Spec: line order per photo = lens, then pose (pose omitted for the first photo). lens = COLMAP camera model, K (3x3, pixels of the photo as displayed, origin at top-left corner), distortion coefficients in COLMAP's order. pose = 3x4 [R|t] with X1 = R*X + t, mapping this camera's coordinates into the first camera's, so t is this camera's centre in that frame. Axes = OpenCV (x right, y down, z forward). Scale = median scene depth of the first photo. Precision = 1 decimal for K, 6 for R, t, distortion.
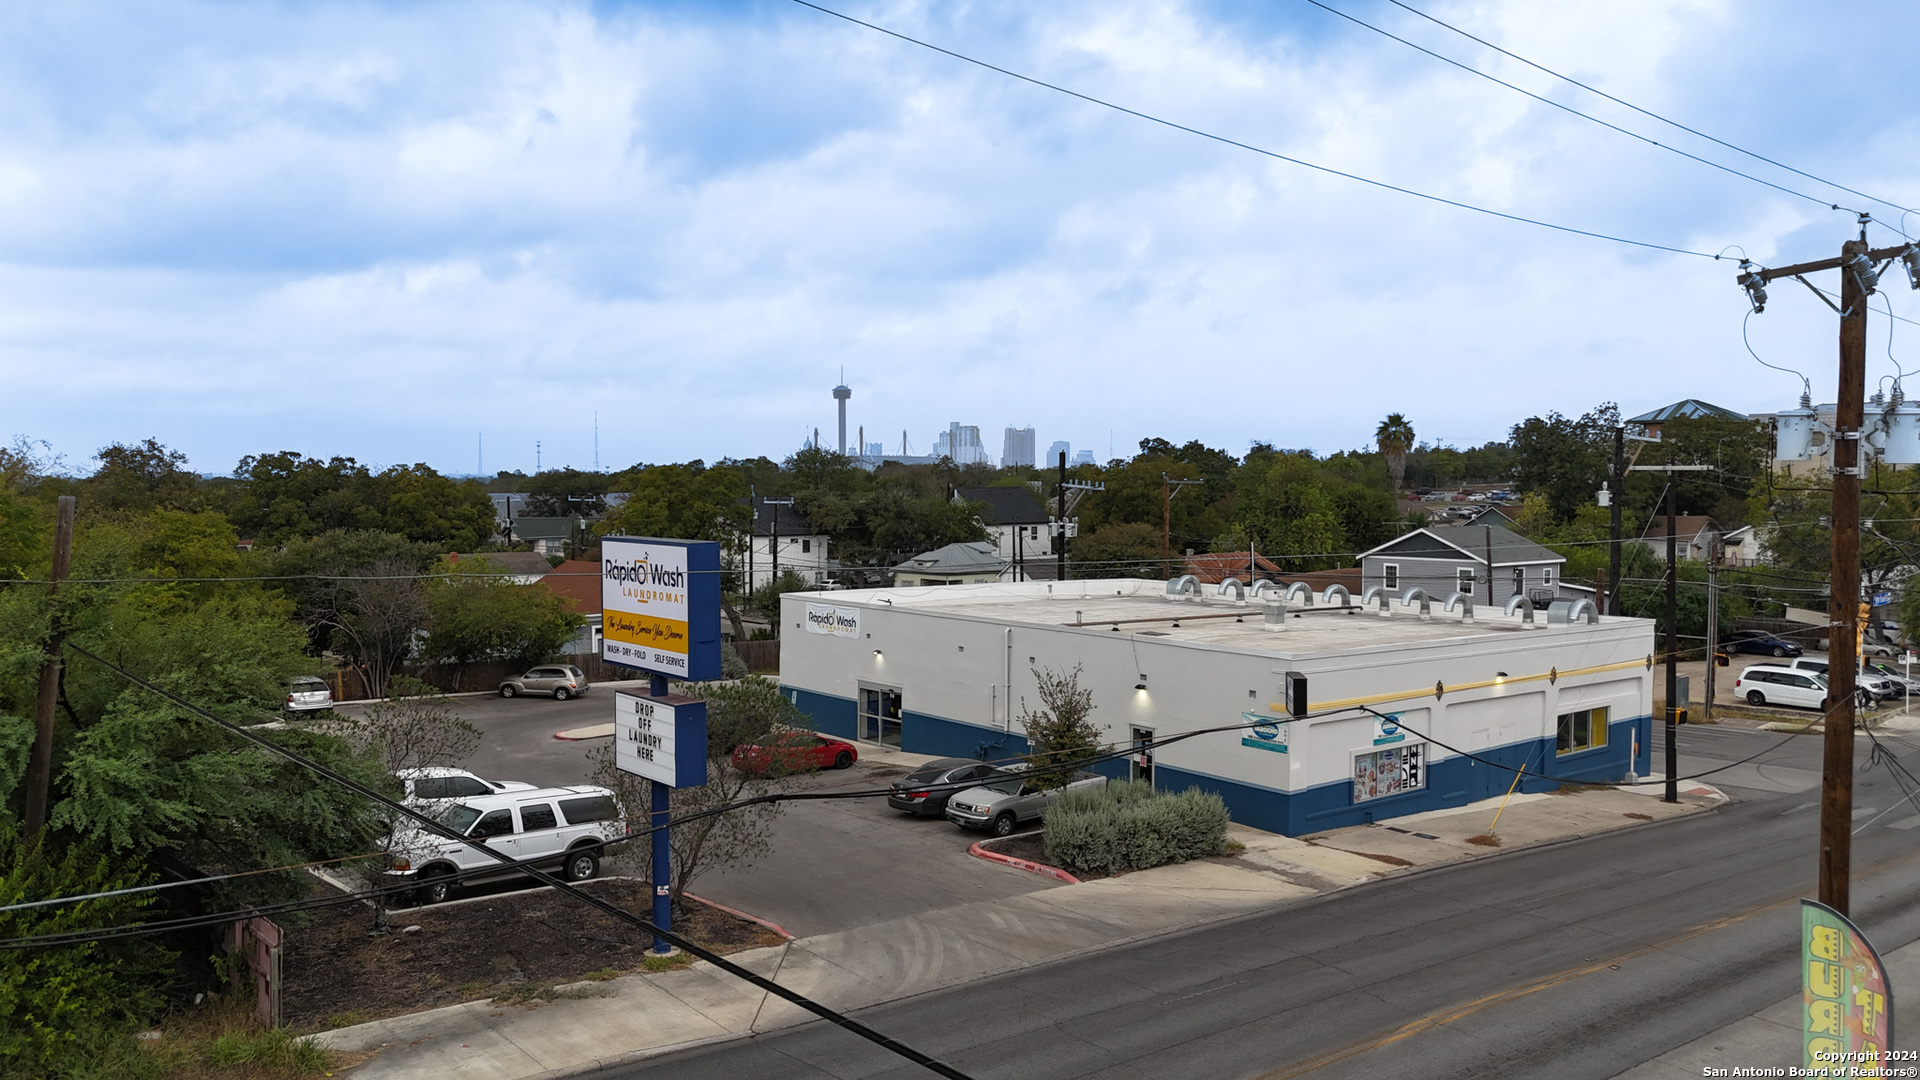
lens RADIAL K [[1410.2, 0, 964.2], [0, 1410.2, 537.6], [0, 0, 1]] dist [0.086032, -0.097861]
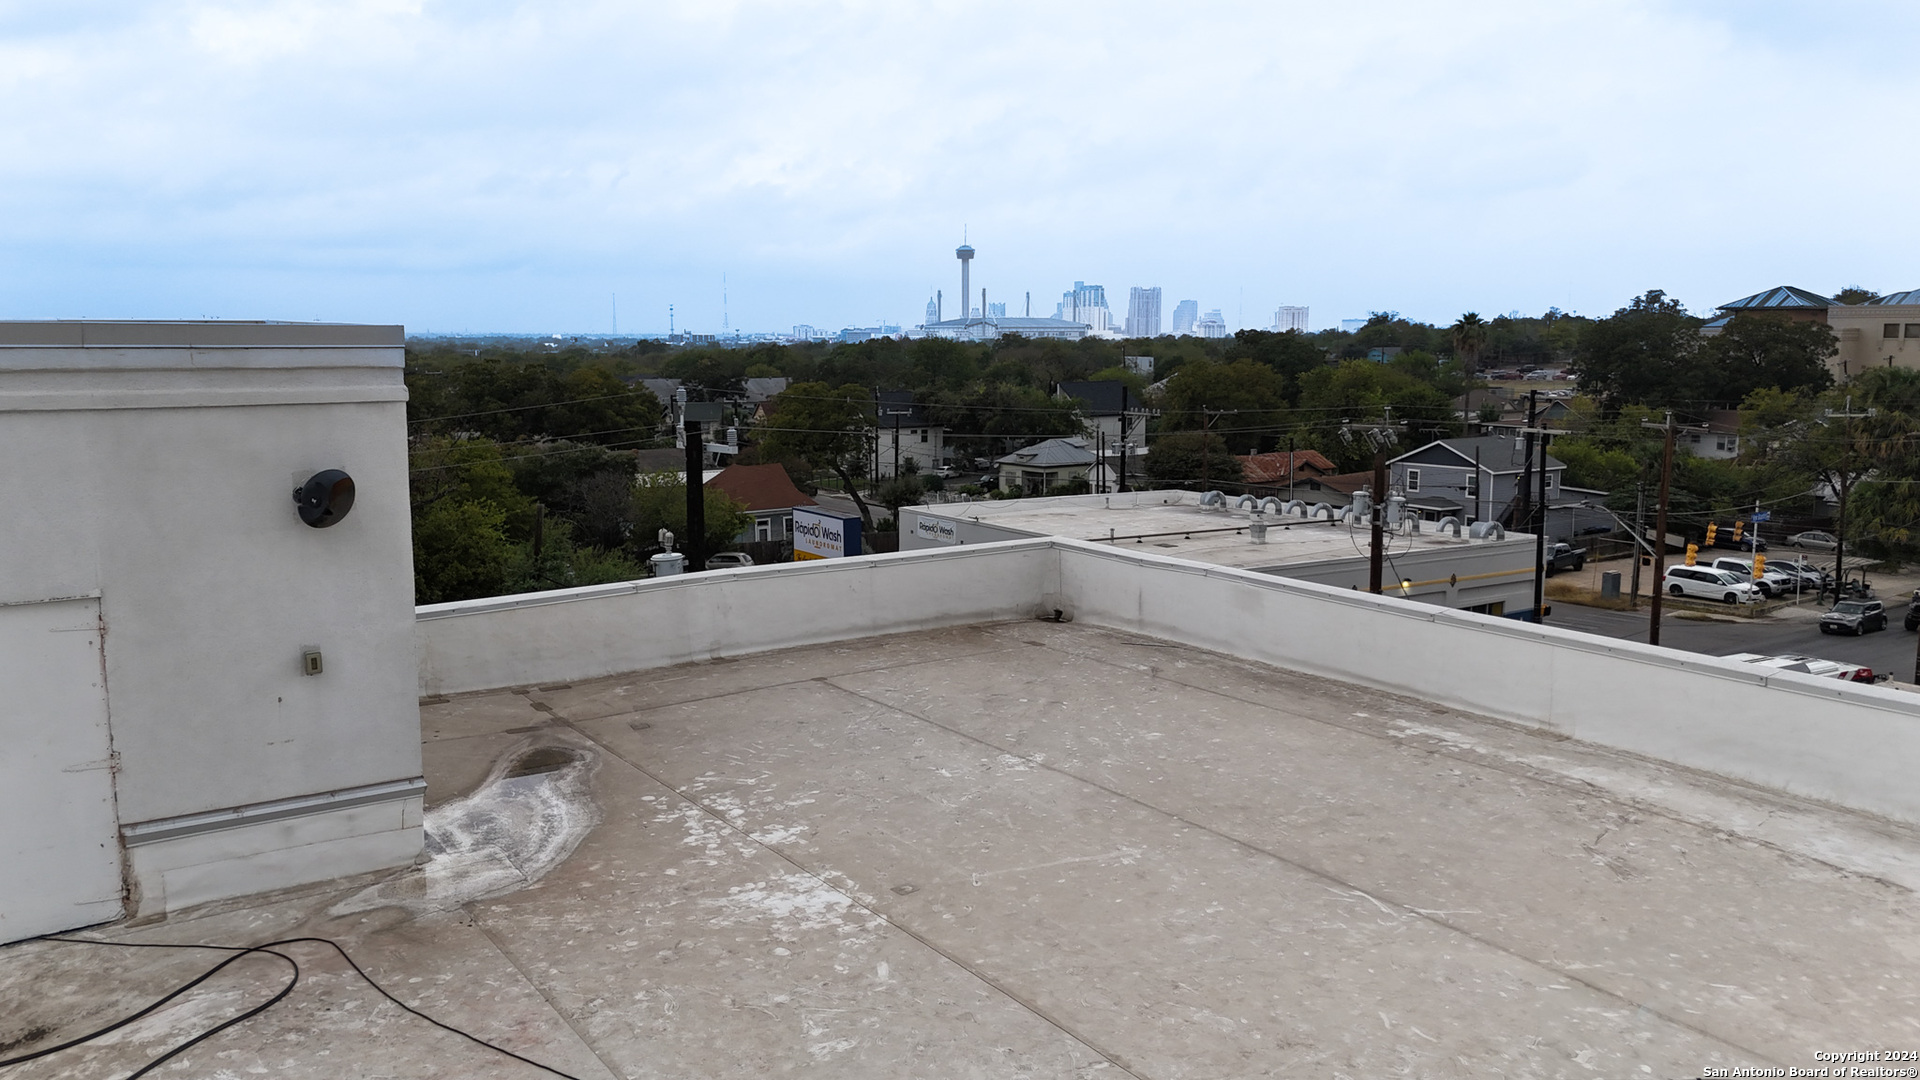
lens RADIAL K [[1410.2, 0, 964.2], [0, 1410.2, 537.6], [0, 0, 1]] dist [0.086032, -0.097861]
pose [[0.996185, 0.010929, -0.086578, 0.042086], [-0.002313, 0.995085, 0.098993, -0.056395], [0.087234, -0.098415, 0.991315, -0.286729]]
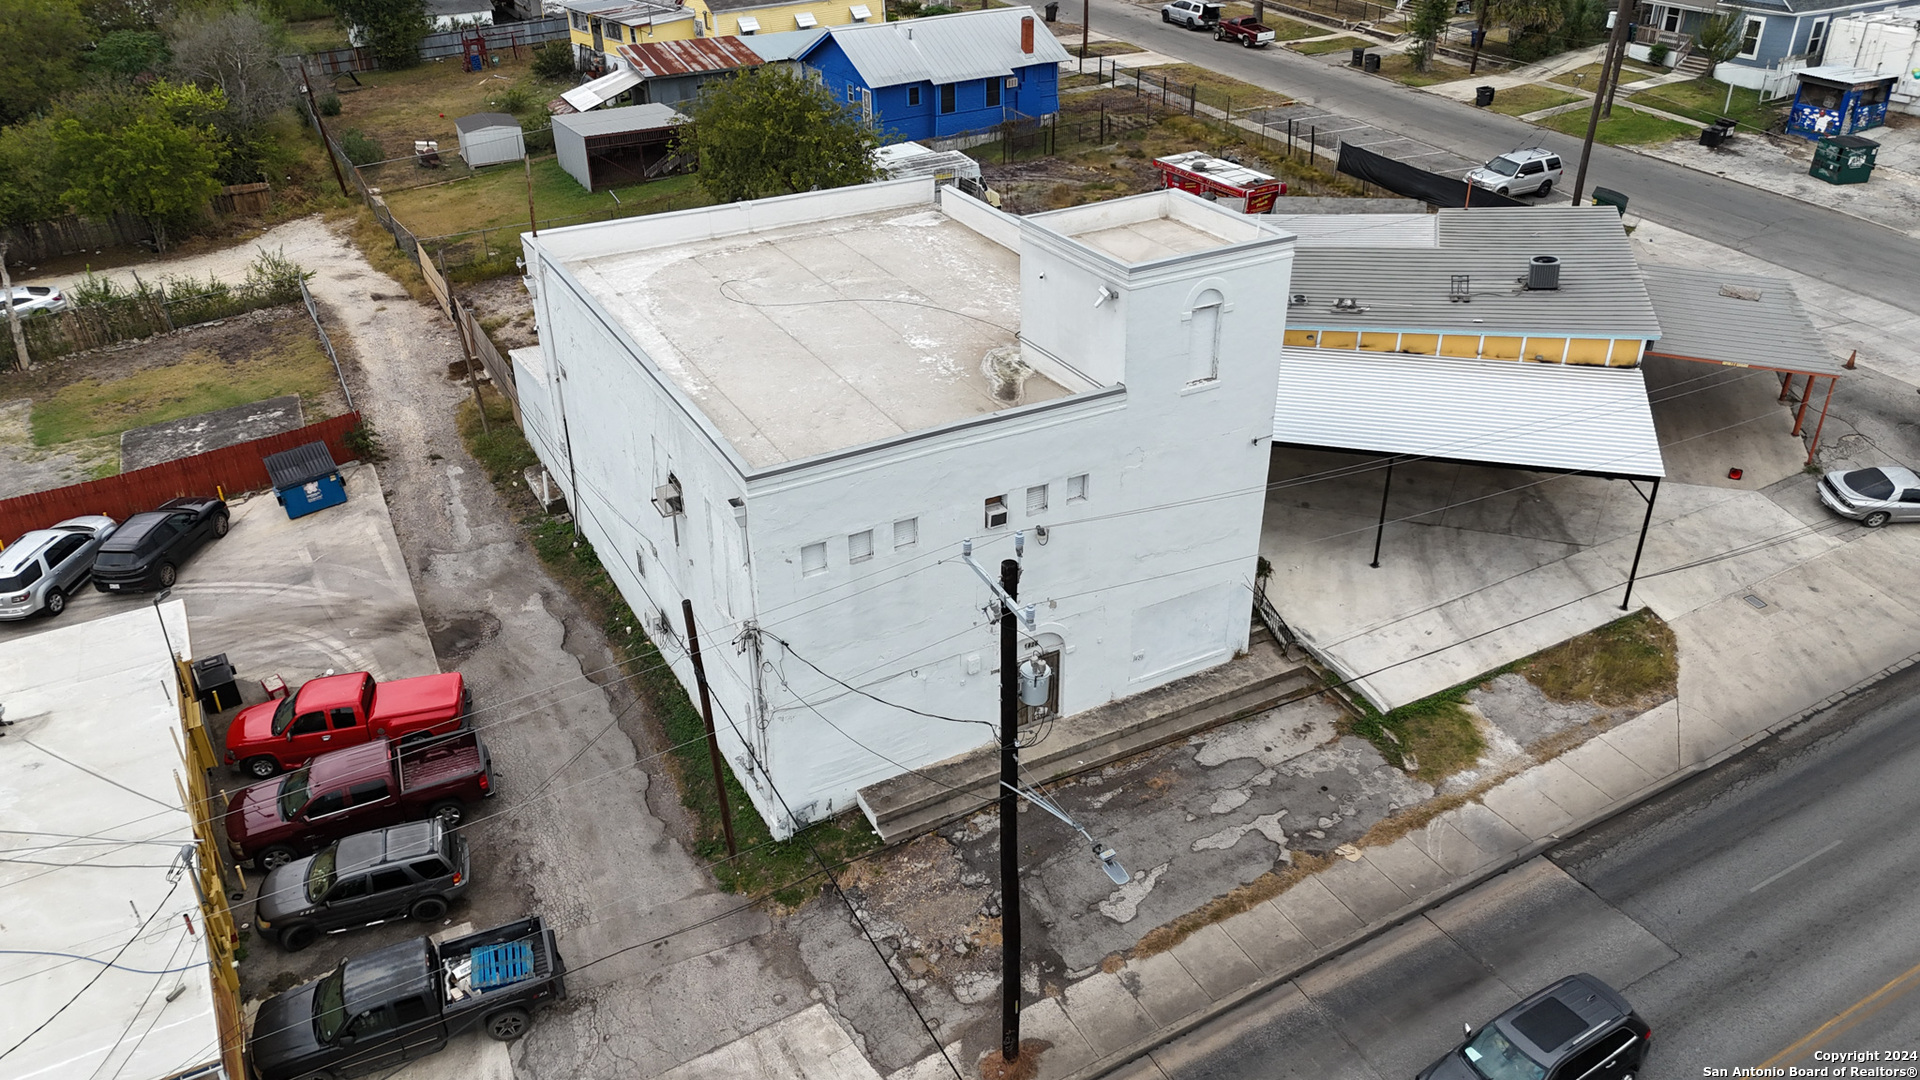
lens RADIAL K [[1410.2, 0, 964.2], [0, 1410.2, 537.6], [0, 0, 1]] dist [0.086032, -0.097861]
pose [[-0.981296, -0.086116, 0.172171, -0.104883], [0.017634, 0.850392, 0.525853, -0.237704], [-0.191697, 0.519054, -0.832968, 0.349069]]
